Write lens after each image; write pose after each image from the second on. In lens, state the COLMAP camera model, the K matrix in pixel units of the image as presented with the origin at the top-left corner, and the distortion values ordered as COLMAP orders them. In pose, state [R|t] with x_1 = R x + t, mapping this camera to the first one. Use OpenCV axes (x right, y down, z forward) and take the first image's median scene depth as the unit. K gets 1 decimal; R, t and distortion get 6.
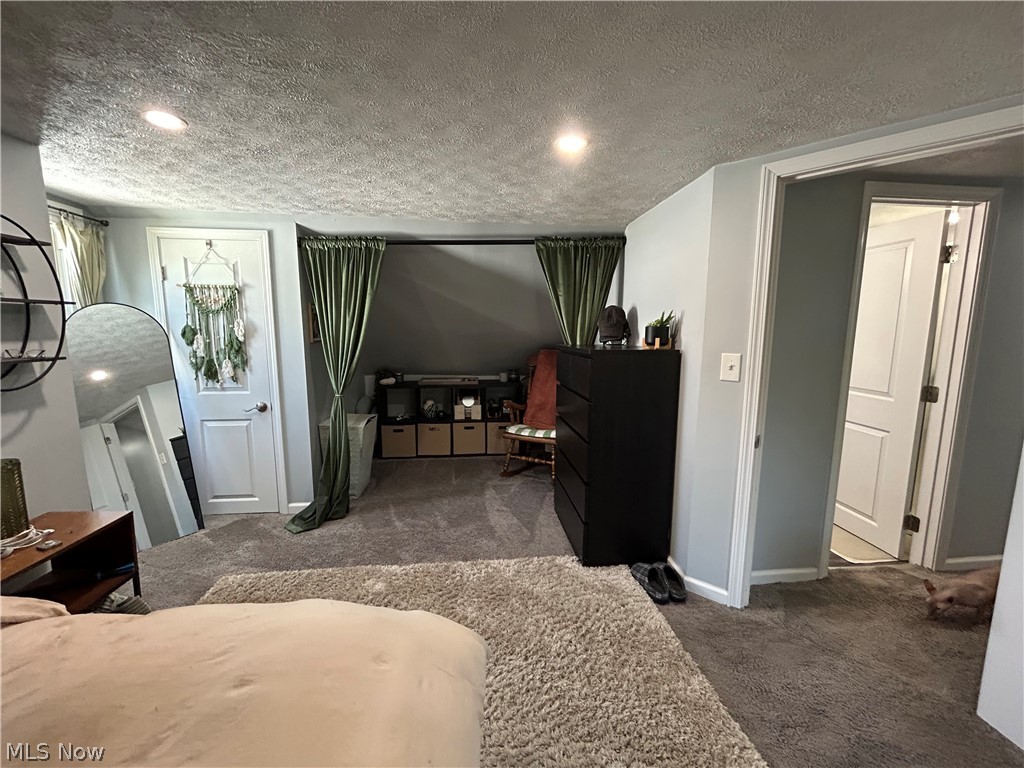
lens RADIAL K [[413.1, 0, 512.0], [0, 413.1, 384.0], [0, 0, 1]] dist [-0.000637, -0.000028]
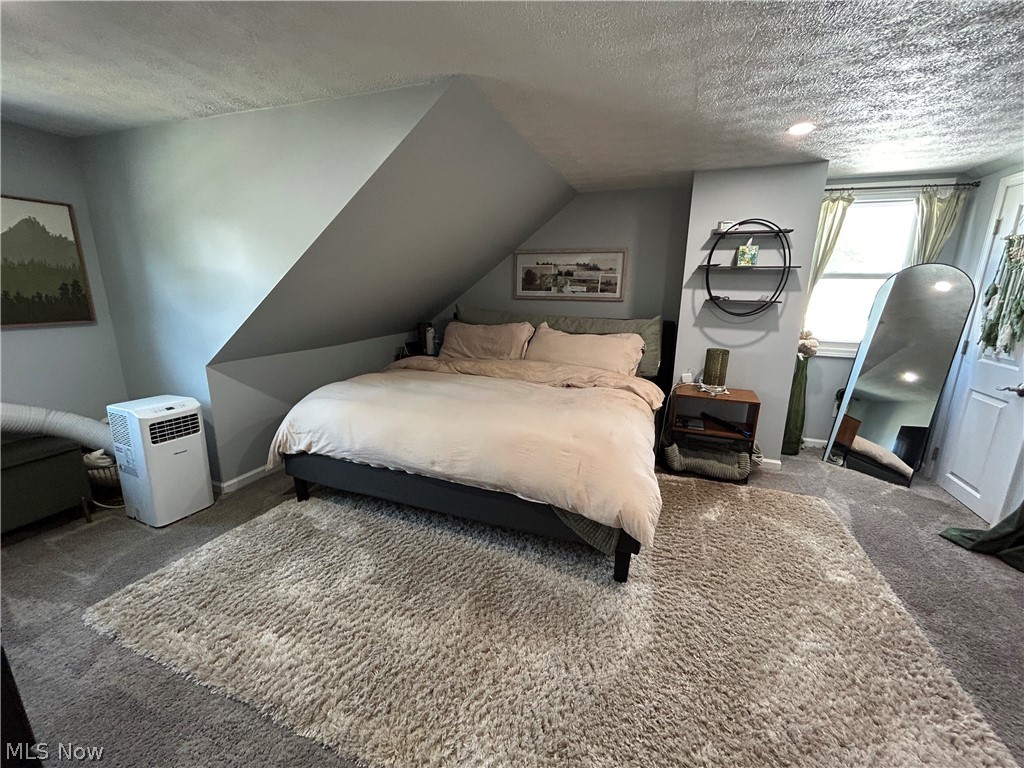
lens RADIAL K [[413.1, 0, 512.0], [0, 413.1, 384.0], [0, 0, 1]] dist [-0.000637, -0.000028]
pose [[-0.450379, 0.201320, -0.869844, 0.523015], [-0.137112, 0.947095, 0.290192, -0.051227], [0.882246, 0.249963, -0.398949, 0.482870]]
